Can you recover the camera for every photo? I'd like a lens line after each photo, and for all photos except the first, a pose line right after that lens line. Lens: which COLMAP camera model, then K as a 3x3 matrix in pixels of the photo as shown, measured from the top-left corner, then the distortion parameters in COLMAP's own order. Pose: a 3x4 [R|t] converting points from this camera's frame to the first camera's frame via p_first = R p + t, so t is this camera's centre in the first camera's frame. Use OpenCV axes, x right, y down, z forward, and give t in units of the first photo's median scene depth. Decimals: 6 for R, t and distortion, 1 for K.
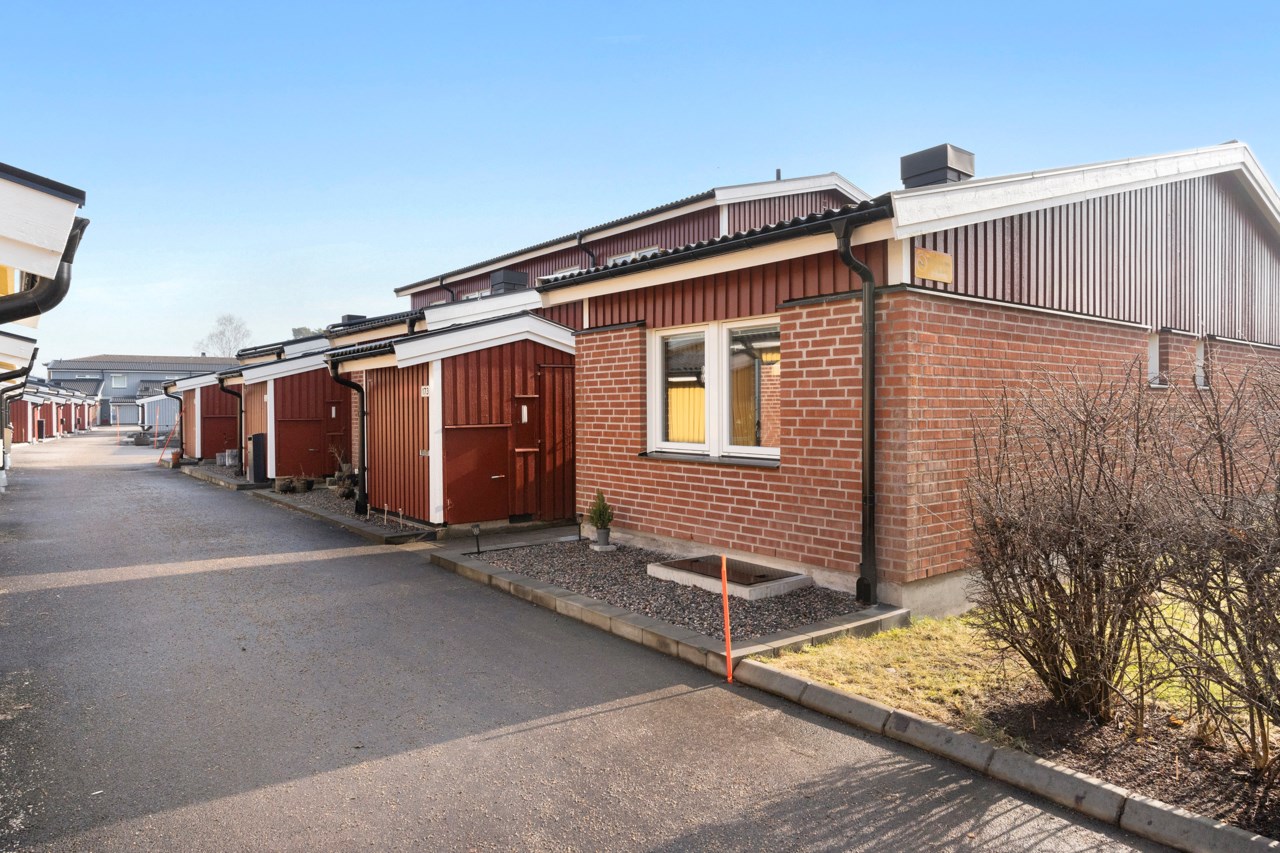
lens RADIAL K [[824.8, 0, 639.5], [0, 824.8, 423.2], [0, 0, 1]] dist [0.001706, 0.000066]
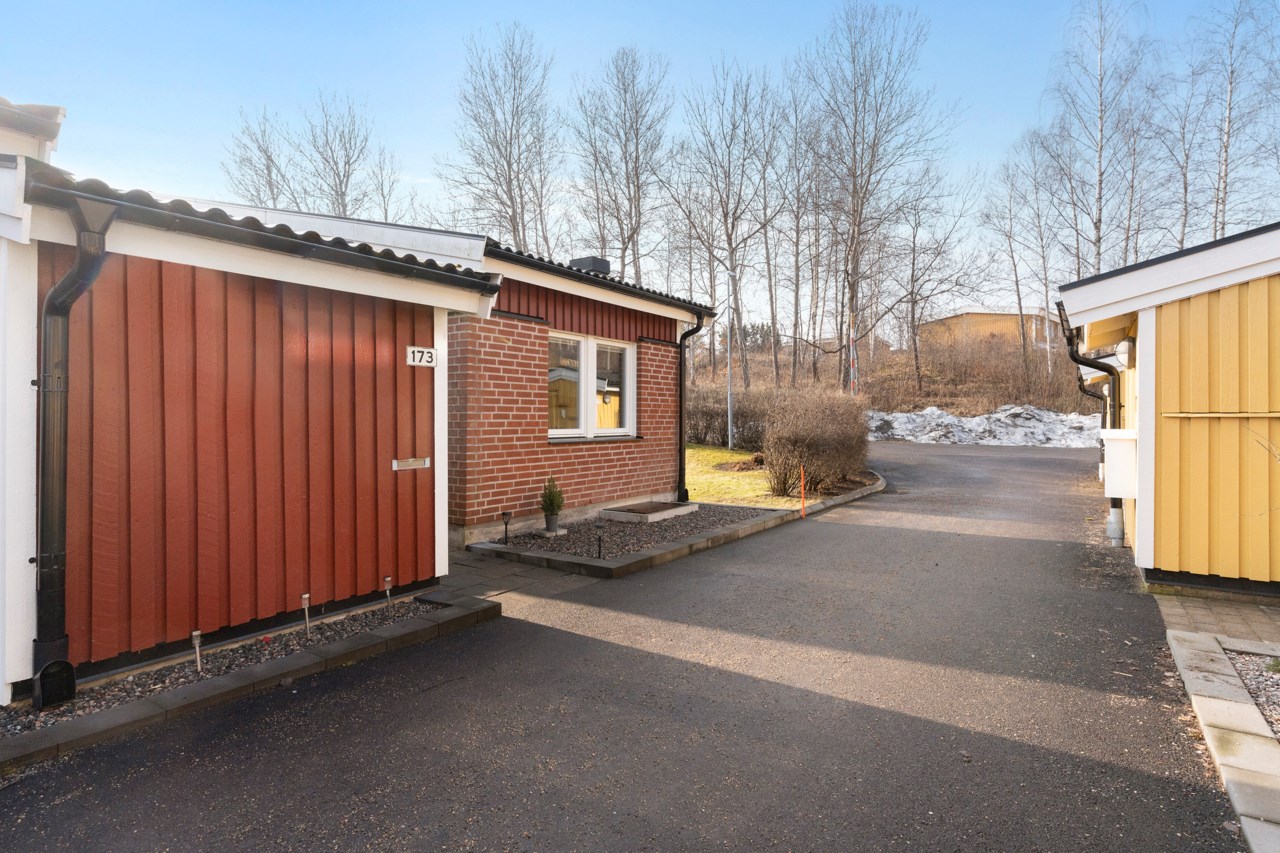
lens RADIAL K [[662.1, 0, 639.8], [0, 662.1, 421.6], [0, 0, 1]] dist [-0.001115, -0.000116]
pose [[-0.317382, -0.006117, 0.948278, -0.844923], [0.015445, 0.999813, 0.011619, 0.003434], [-0.948172, 0.018334, -0.317228, 1.131016]]
